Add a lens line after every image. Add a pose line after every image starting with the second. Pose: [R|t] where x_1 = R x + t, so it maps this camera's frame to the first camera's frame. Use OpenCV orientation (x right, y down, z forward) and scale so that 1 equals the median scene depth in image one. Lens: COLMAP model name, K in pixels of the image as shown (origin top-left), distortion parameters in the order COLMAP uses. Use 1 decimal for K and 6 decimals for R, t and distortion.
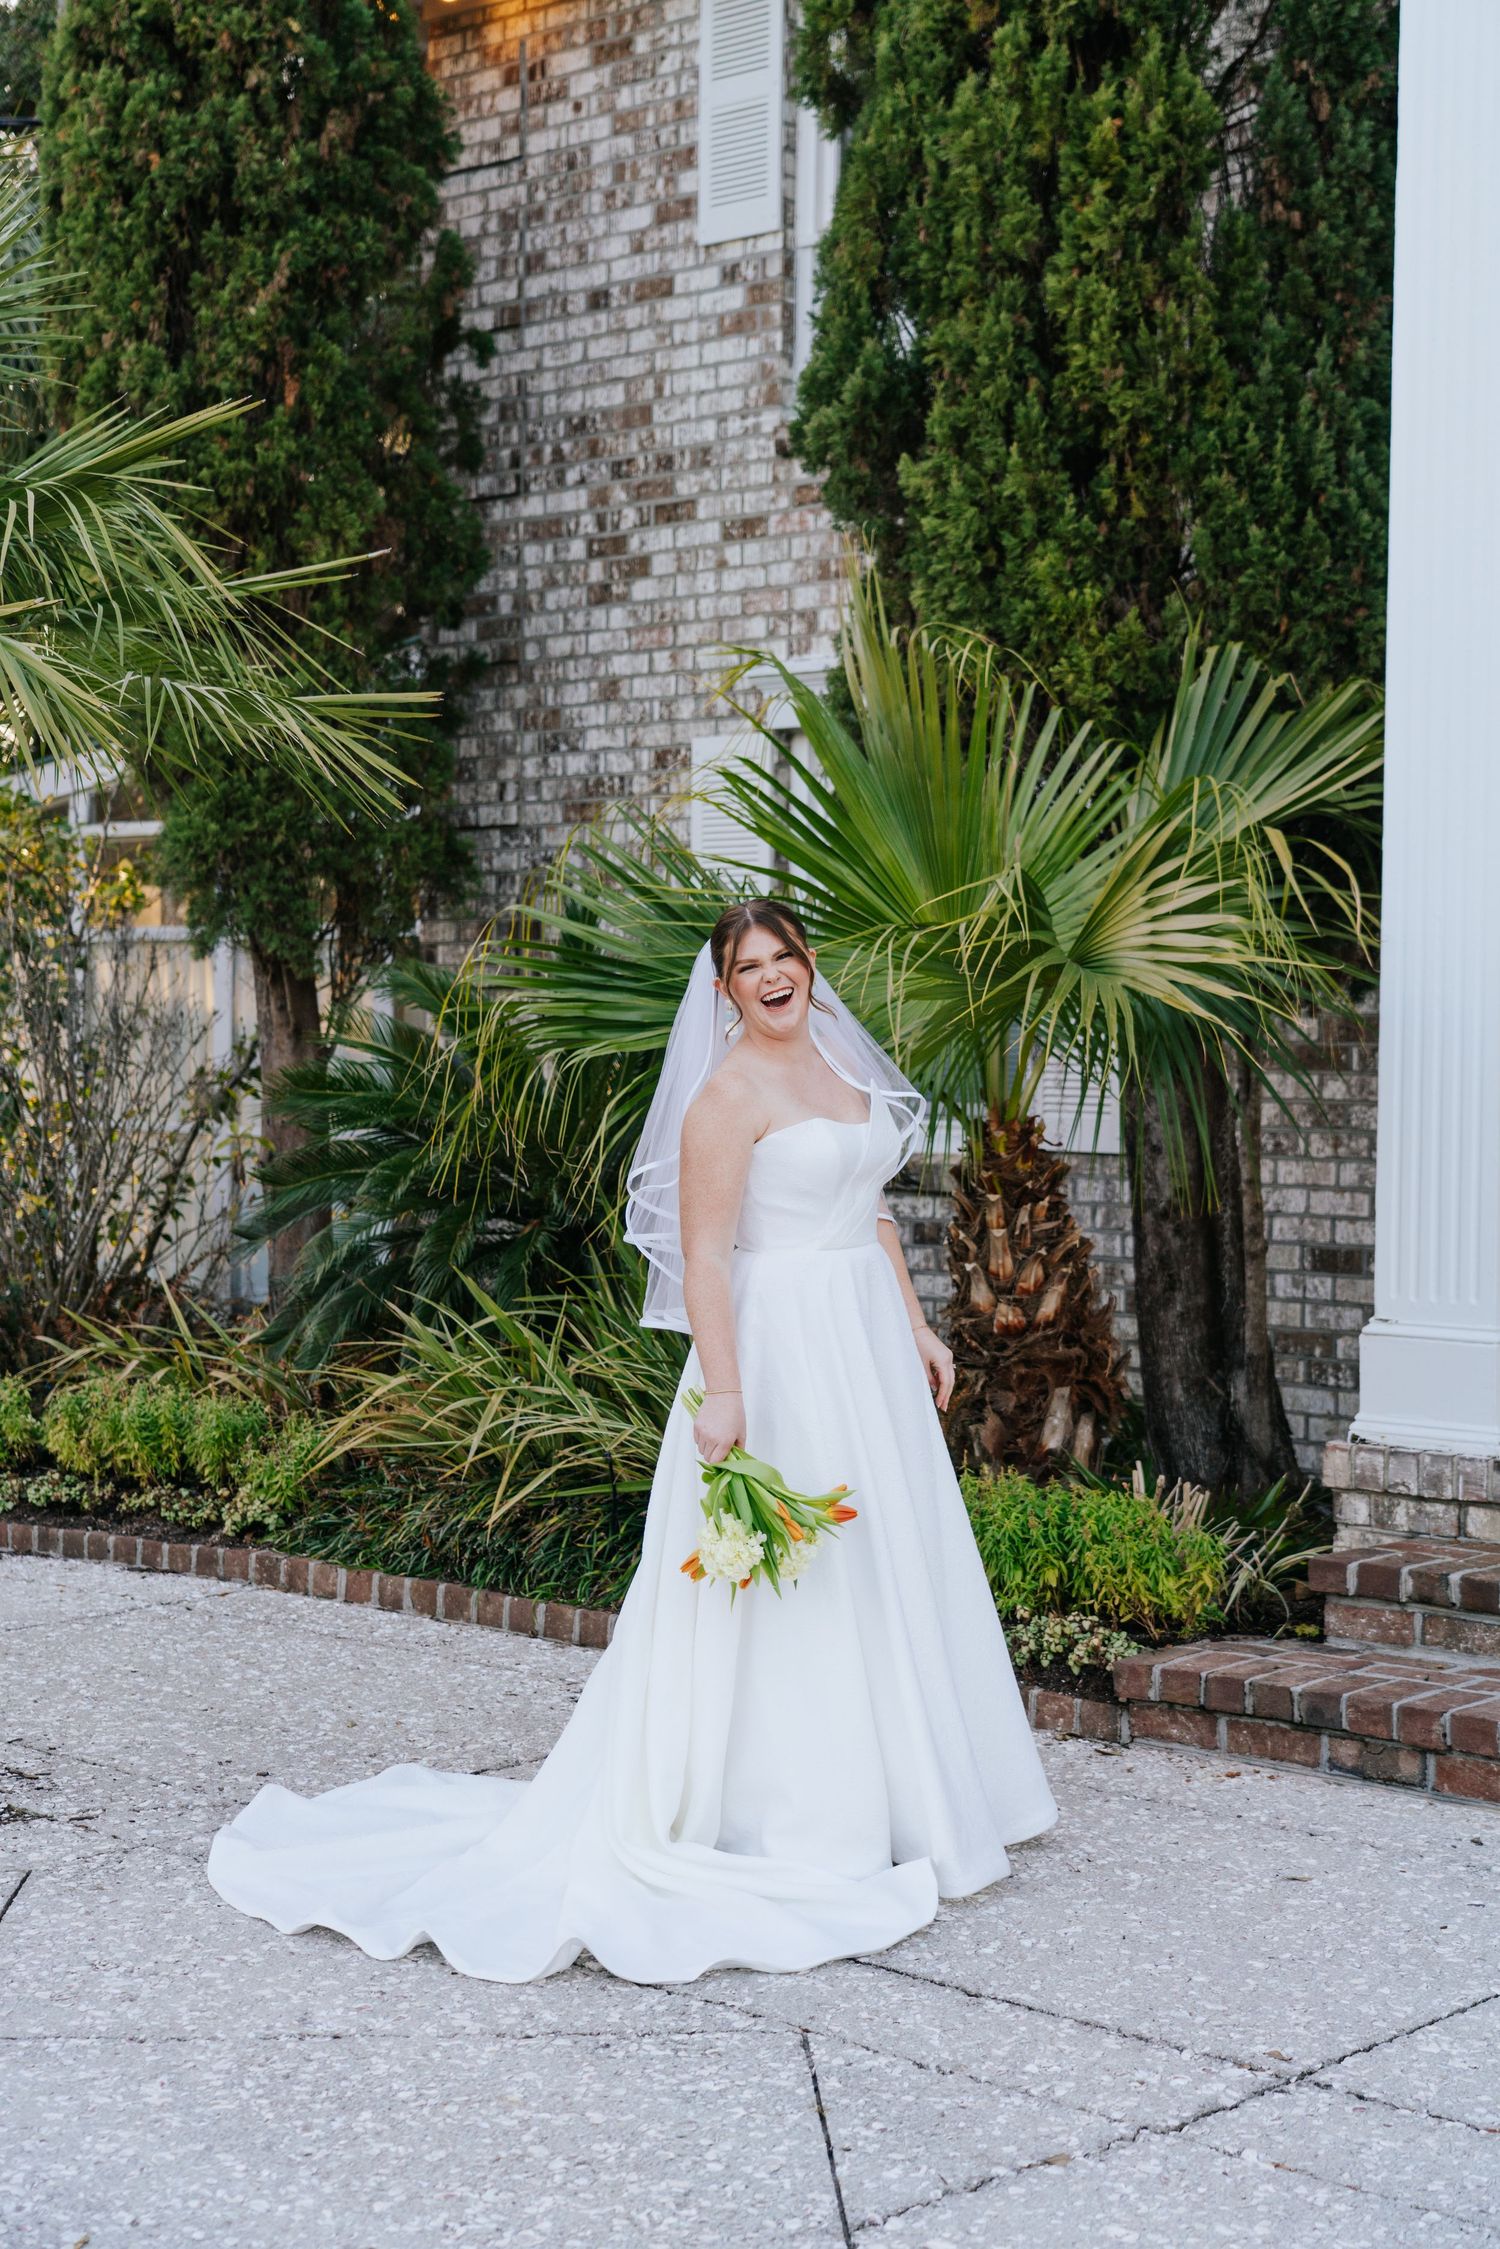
lens RADIAL K [[3481.7, 0, 750.0], [0, 3481.7, 1124.5], [0, 0, 1]] dist [0.143980, -0.025292]
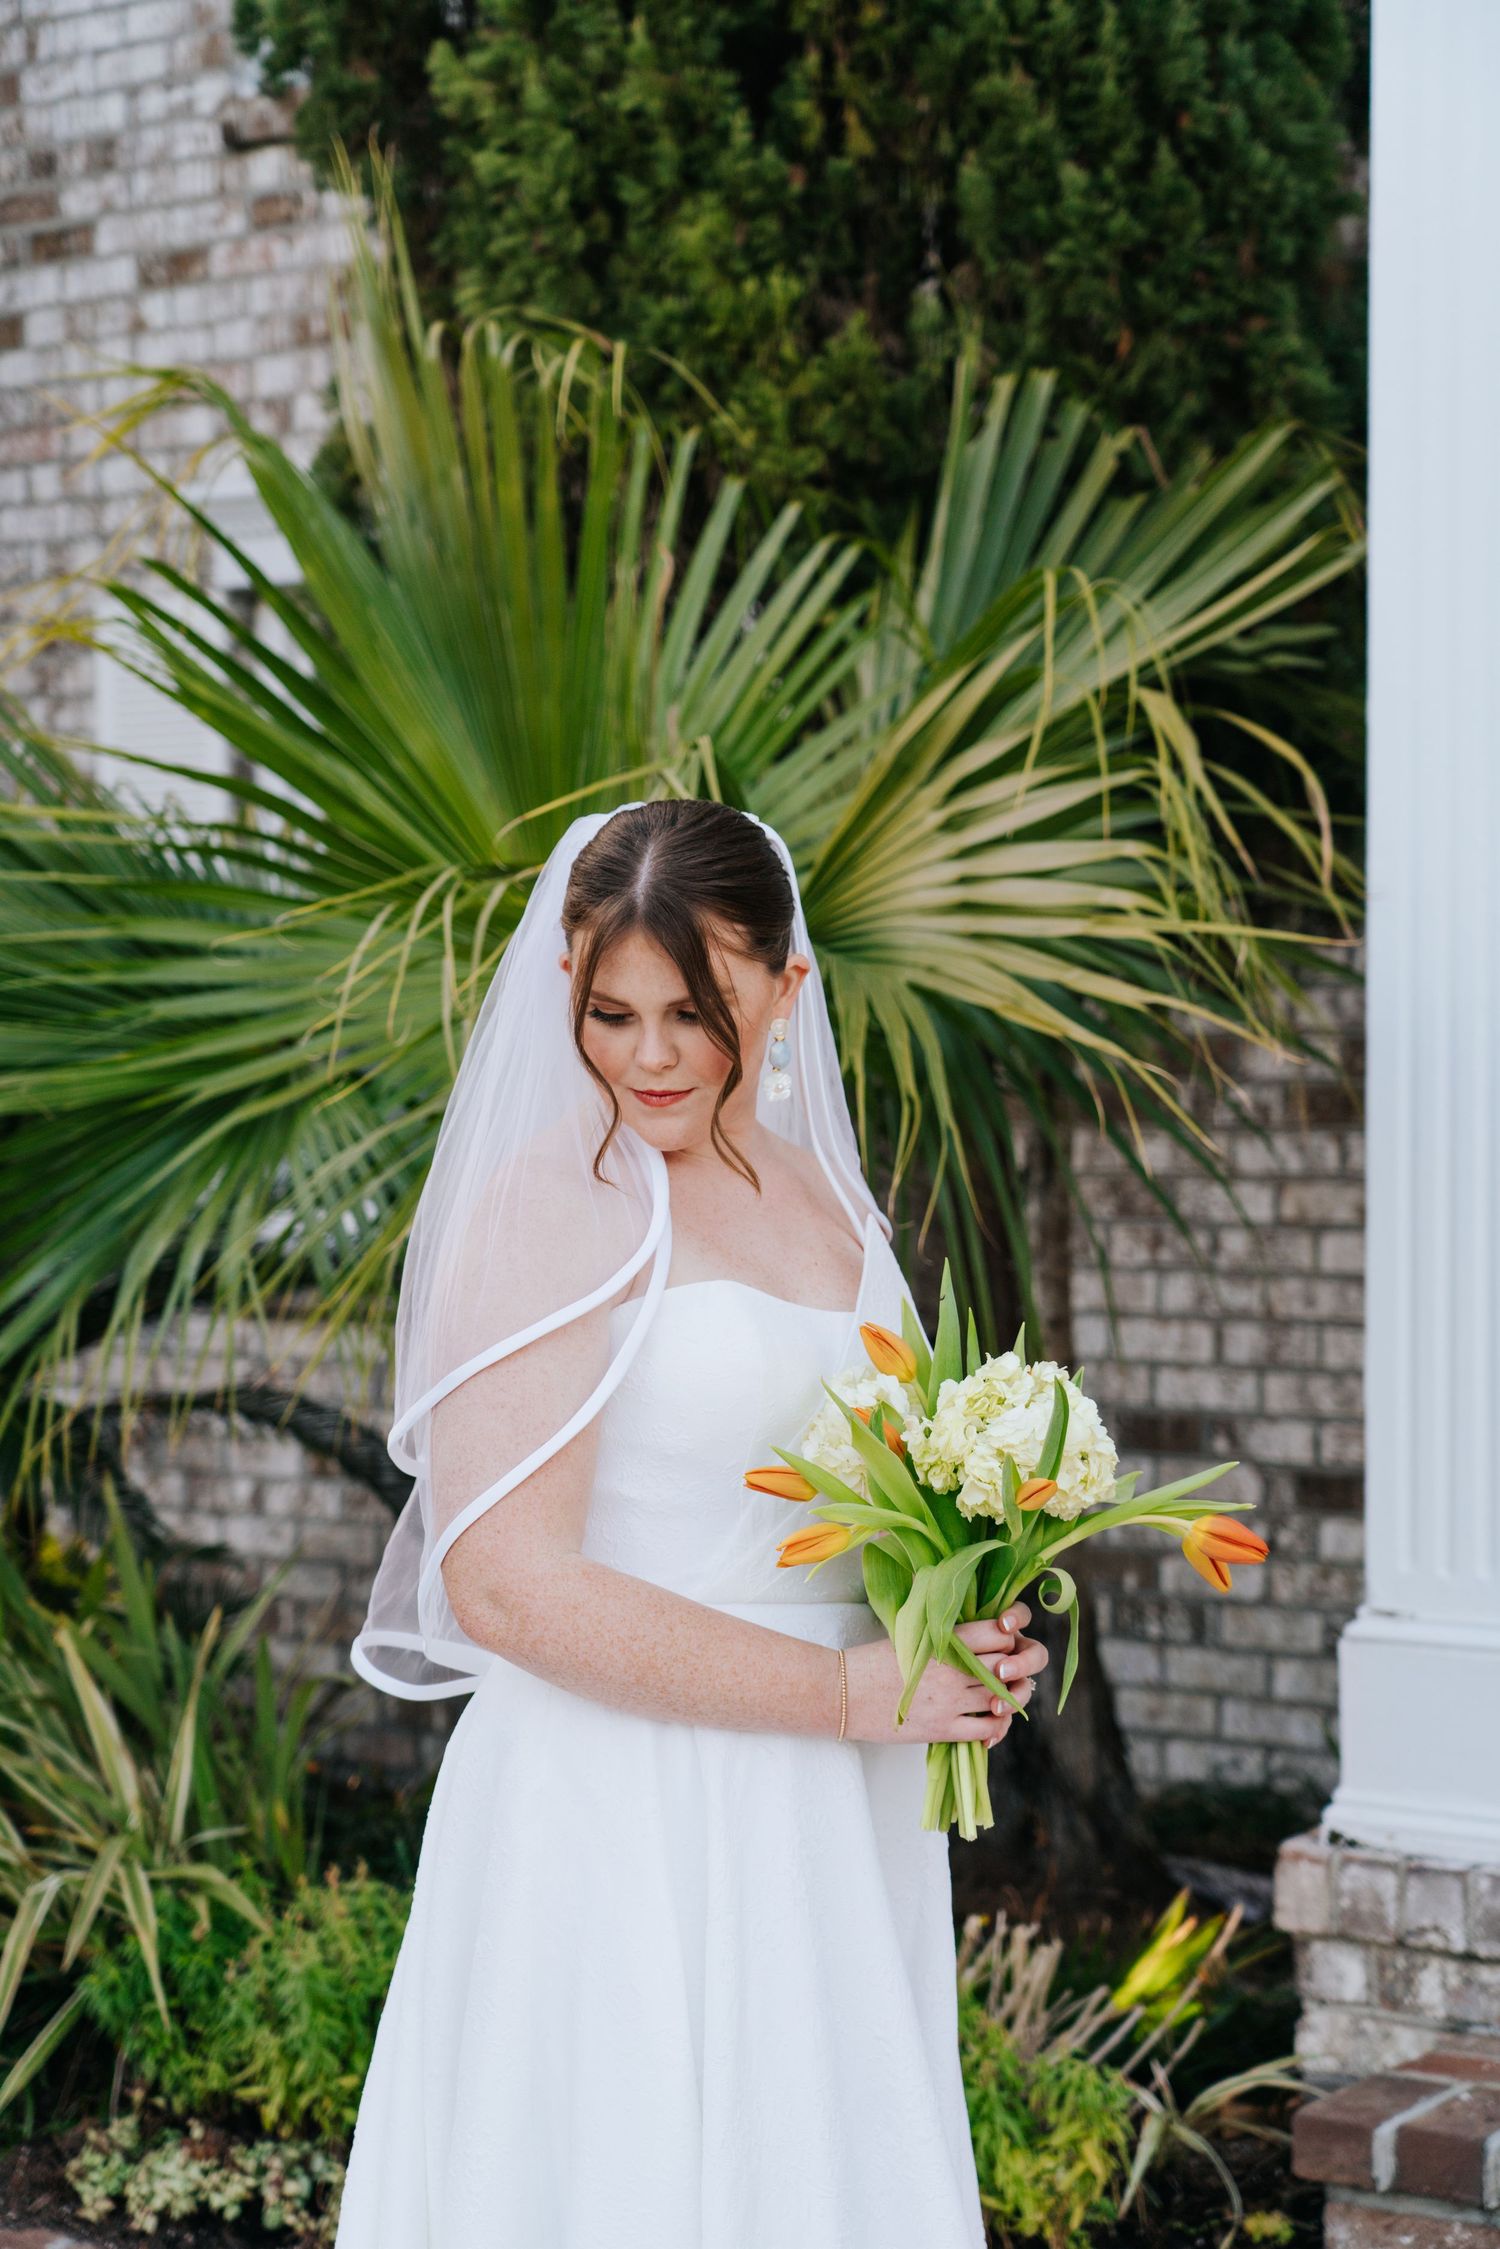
lens RADIAL K [[3975.8, 0, 748.9], [0, 3975.8, 1163.7], [0, 0, 1]] dist [0.136353, -0.031919]
pose [[0.991658, -0.015813, 0.127925, 0.008250], [0.015644, 0.999875, 0.002320, -0.013209], [-0.127946, -0.000299, 0.991781, 0.366359]]
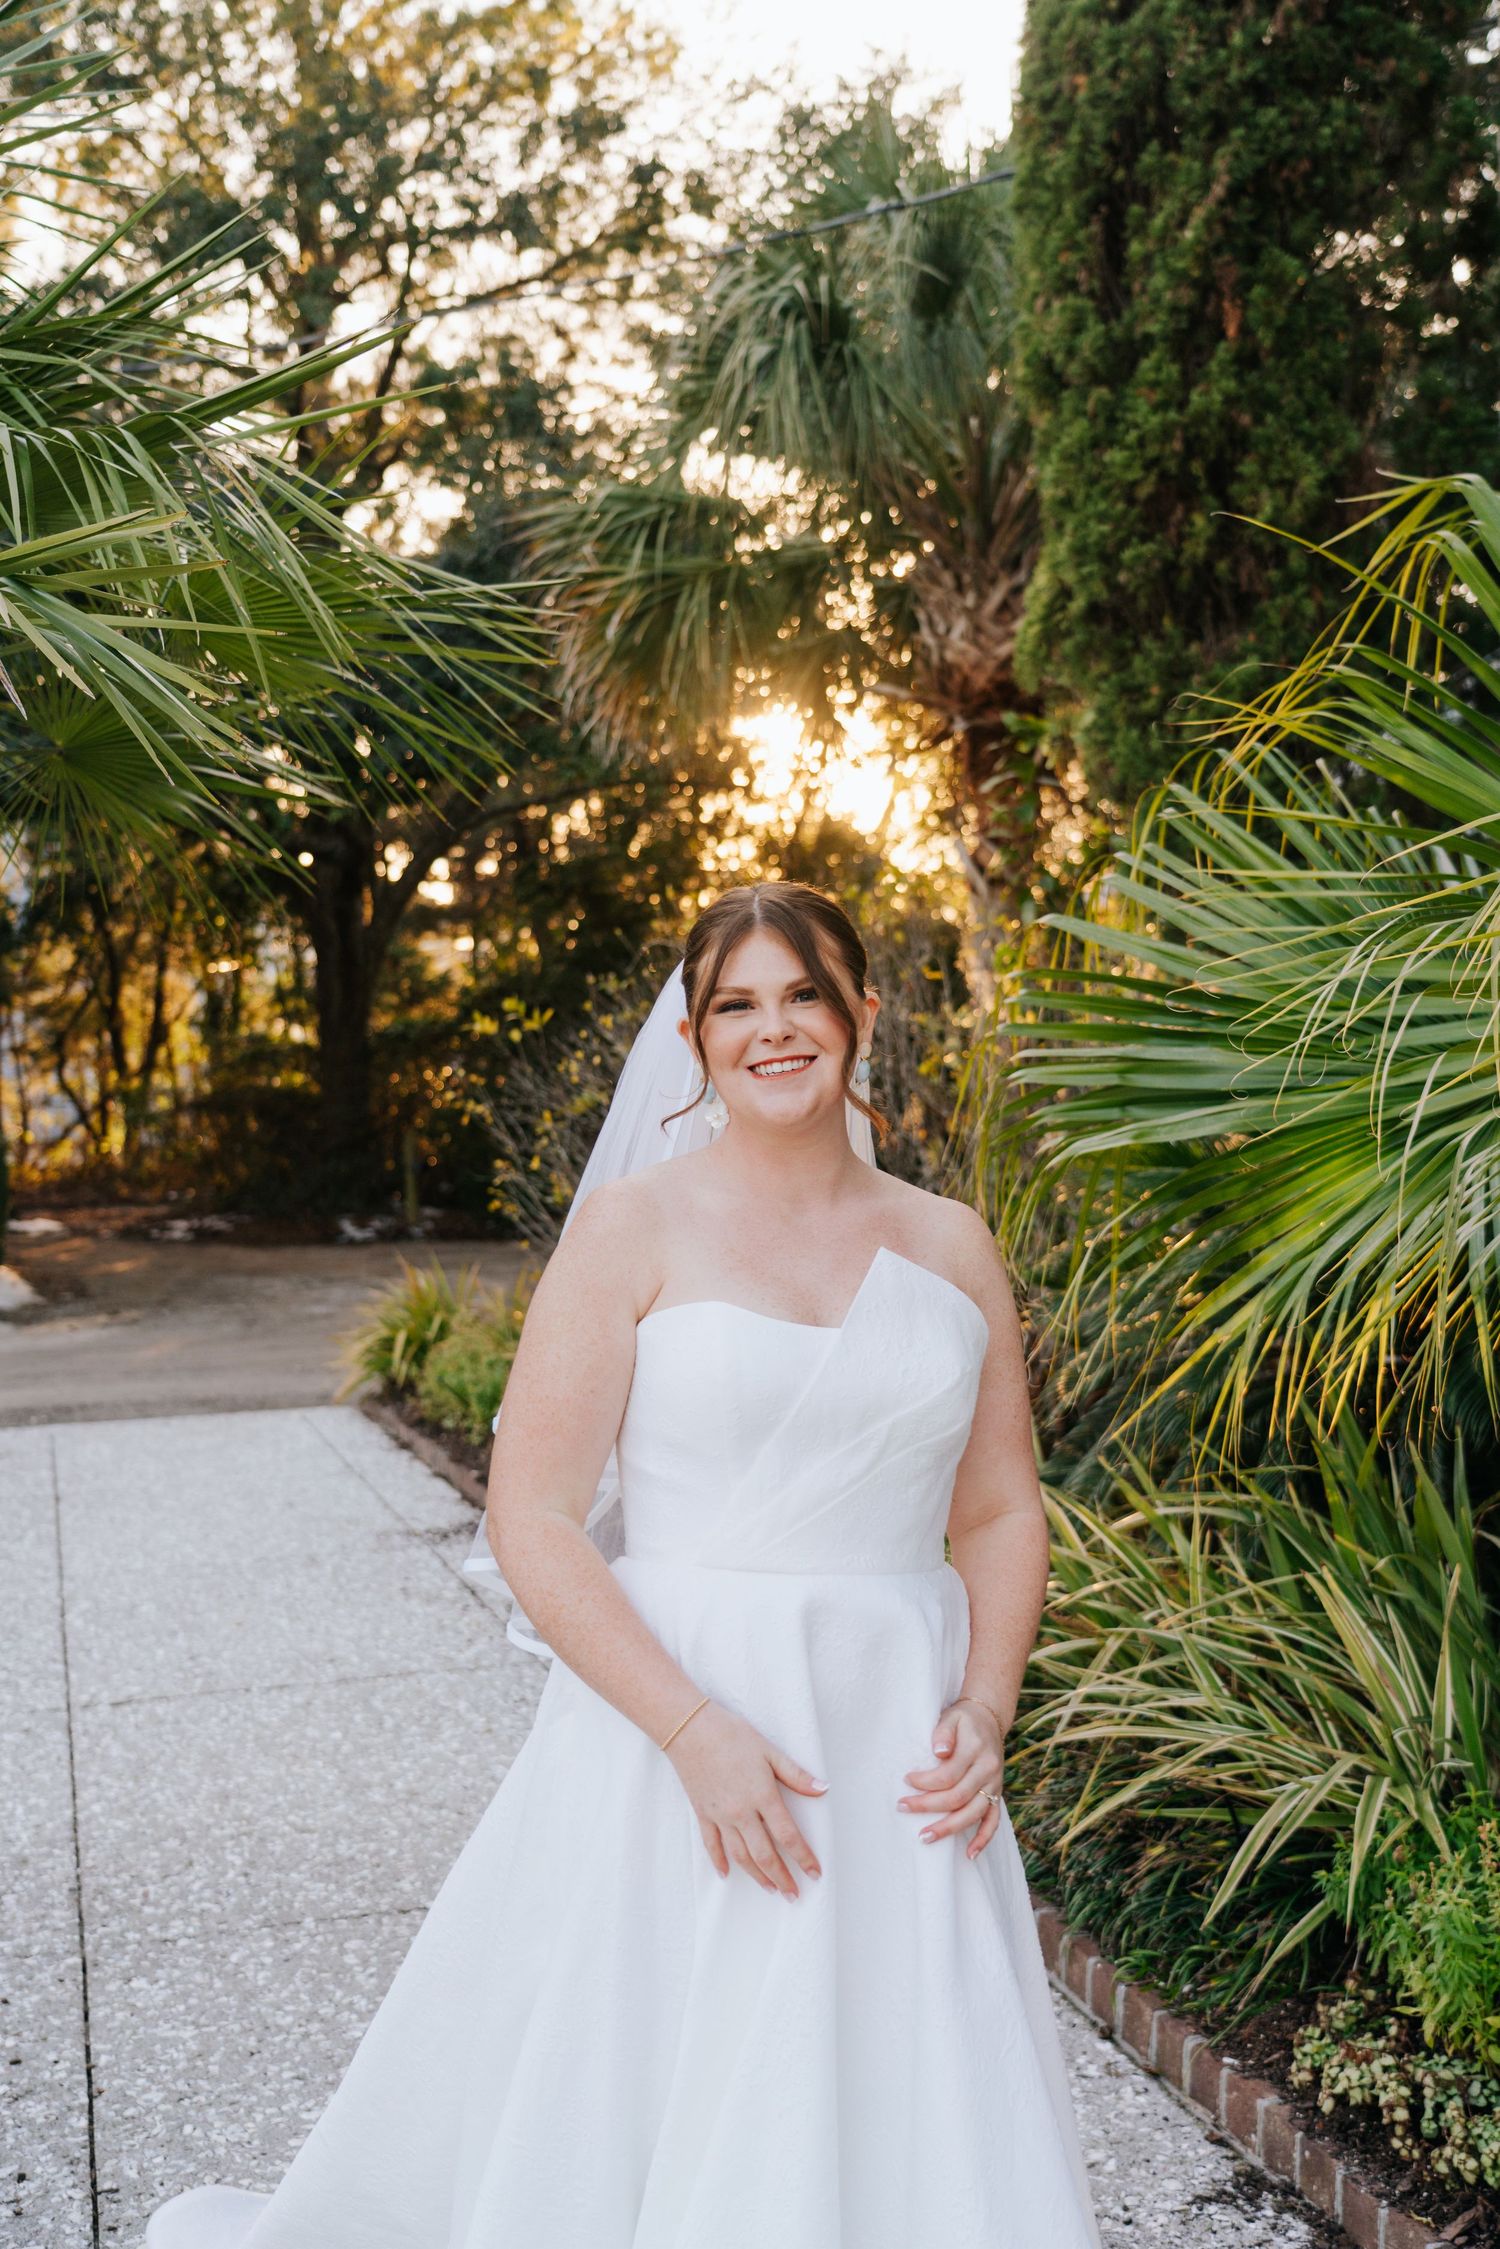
lens RADIAL K [[2625.1, 0, 750.0], [0, 2625.1, 1124.5], [0, 0, 1]] dist [0.004903, 0.189580]
pose [[0.841274, -0.009964, -0.540516, 0.141115], [0.009121, 0.999949, -0.004237, -0.020110], [0.540531, -0.001366, 0.841323, 0.524110]]
